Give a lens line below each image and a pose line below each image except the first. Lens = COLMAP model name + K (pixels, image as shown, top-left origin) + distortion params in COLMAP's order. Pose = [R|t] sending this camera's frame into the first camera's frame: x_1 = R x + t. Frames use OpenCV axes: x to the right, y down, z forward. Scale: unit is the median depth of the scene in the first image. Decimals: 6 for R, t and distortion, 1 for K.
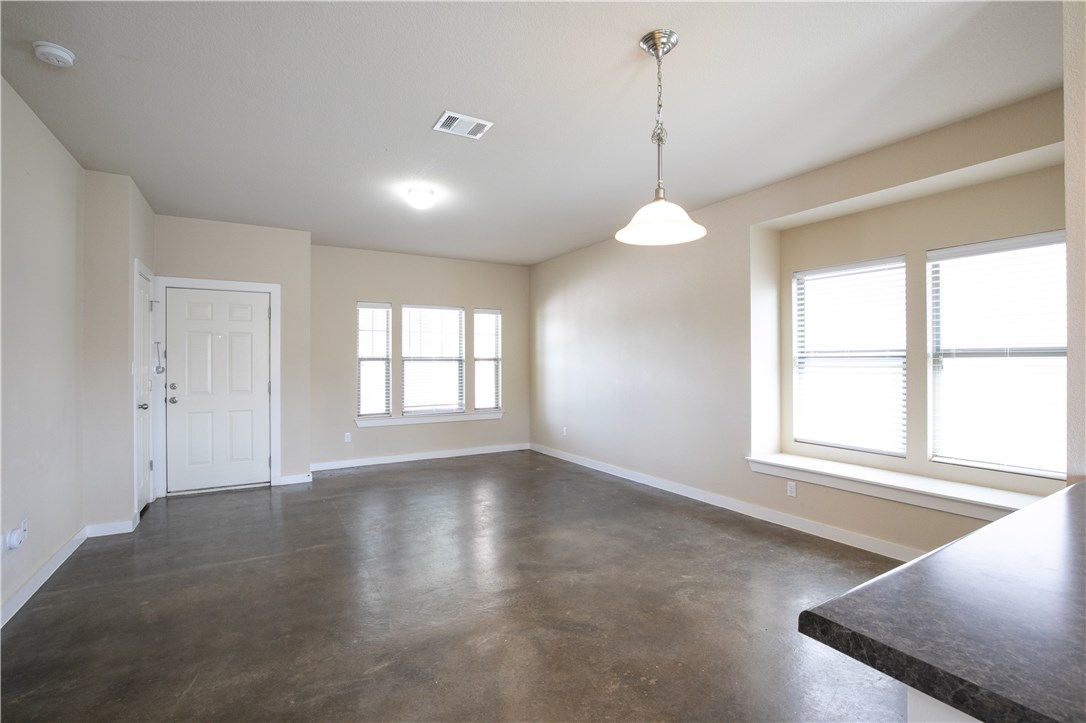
lens RADIAL K [[491.3, 0, 539.6], [0, 491.3, 360.3], [0, 0, 1]] dist [-0.027416, 0.000372]
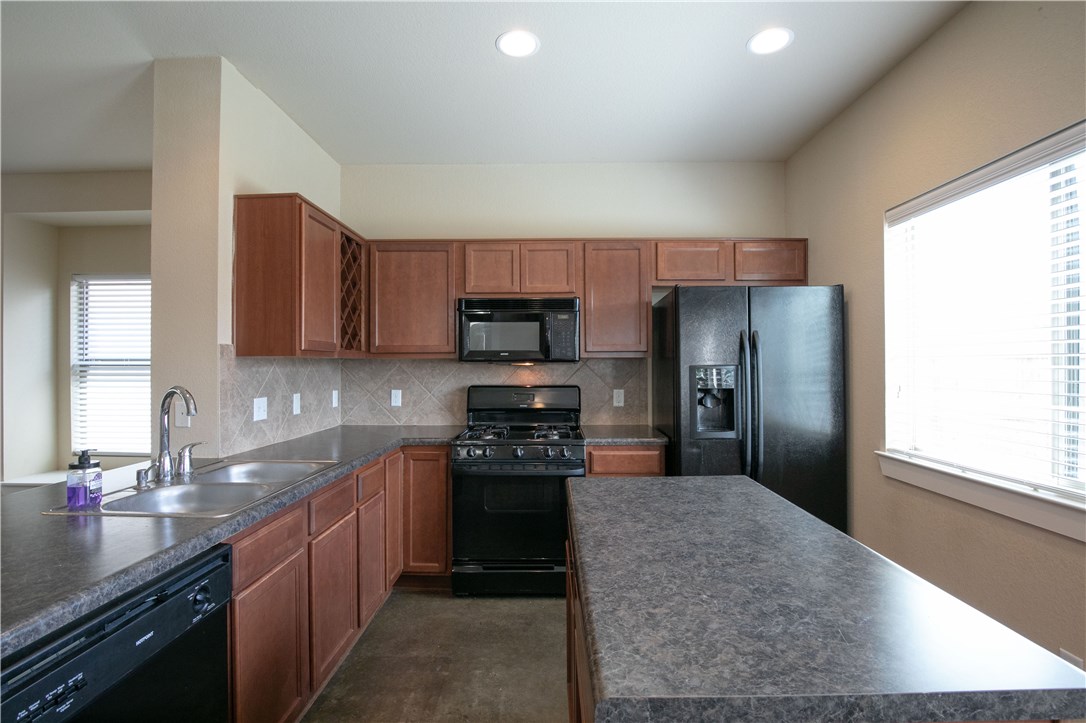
lens RADIAL K [[500.4, 0, 524.4], [0, 500.4, 360.0], [0, 0, 1]] dist [-0.030156, 0.001807]
pose [[0.523210, 0.006876, 0.852176, 0.110487], [-0.000544, 0.999970, -0.007734, -0.005676], [-0.852203, 0.003583, 0.523198, -0.143268]]
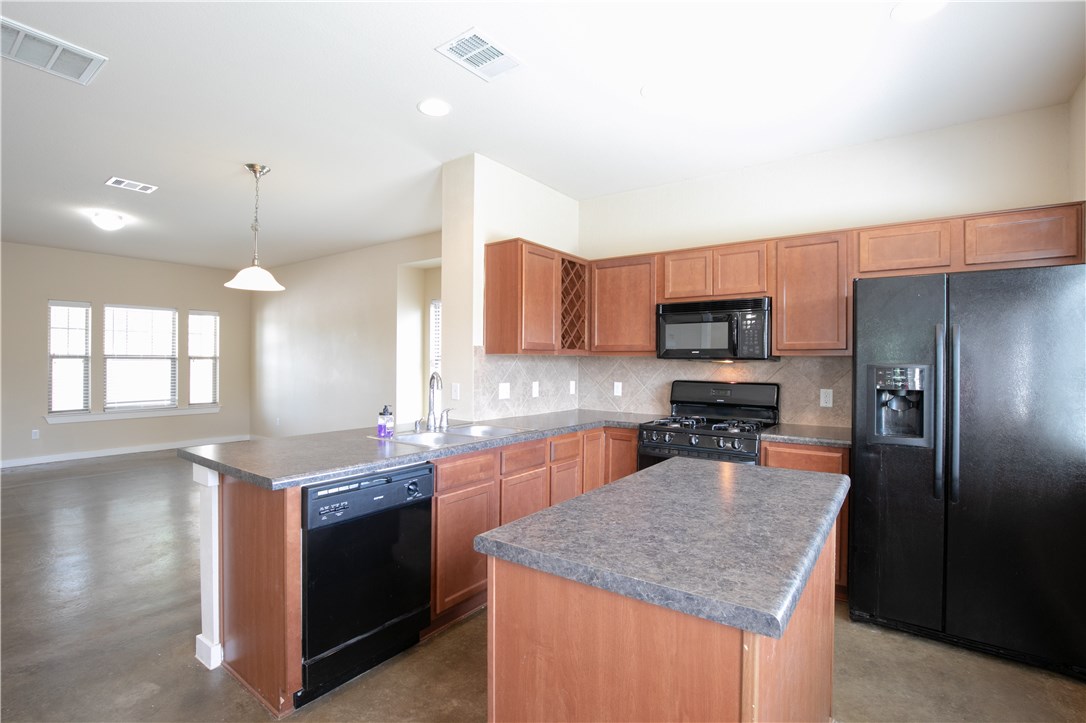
lens RADIAL K [[491.3, 0, 539.6], [0, 491.3, 360.3], [0, 0, 1]] dist [-0.027416, 0.000372]
pose [[0.915594, 0.008849, 0.402007, 0.154068], [-0.009907, 0.999951, 0.000552, -0.004947], [-0.401982, -0.004488, 0.915637, -0.297215]]
